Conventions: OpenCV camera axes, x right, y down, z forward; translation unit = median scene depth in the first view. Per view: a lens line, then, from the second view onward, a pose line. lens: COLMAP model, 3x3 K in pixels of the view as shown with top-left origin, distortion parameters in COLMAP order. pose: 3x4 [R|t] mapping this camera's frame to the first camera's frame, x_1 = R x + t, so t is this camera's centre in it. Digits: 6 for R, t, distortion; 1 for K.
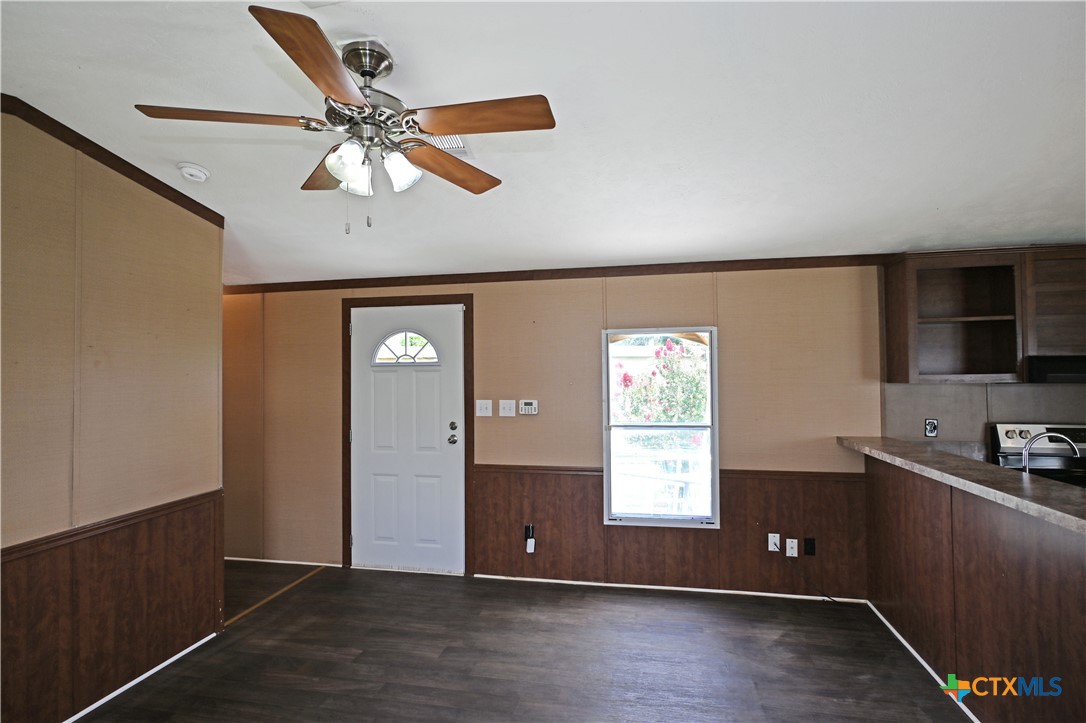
lens RADIAL K [[542.7, 0, 536.6], [0, 542.7, 363.4], [0, 0, 1]] dist [-0.001155, 0.000269]
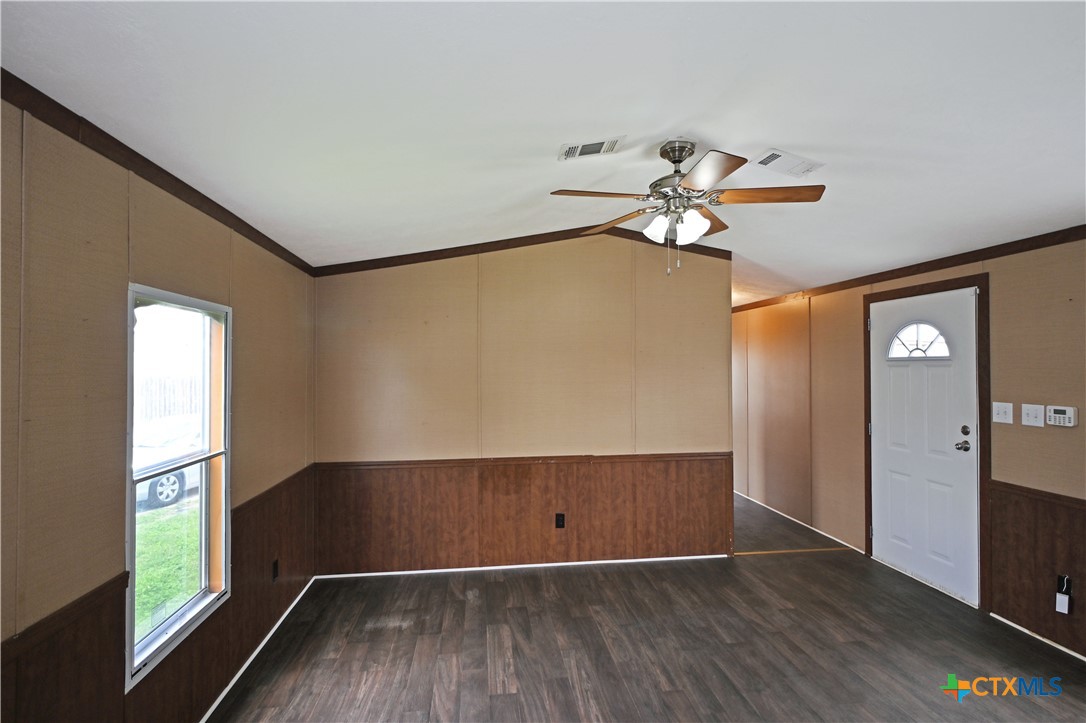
lens RADIAL K [[542.7, 0, 536.6], [0, 542.7, 363.4], [0, 0, 1]] dist [-0.001155, 0.000269]
pose [[0.313093, 0.003269, -0.949717, 0.460419], [0.016344, 0.999827, 0.008829, -0.009524], [0.949582, -0.018287, 0.312985, 0.092735]]
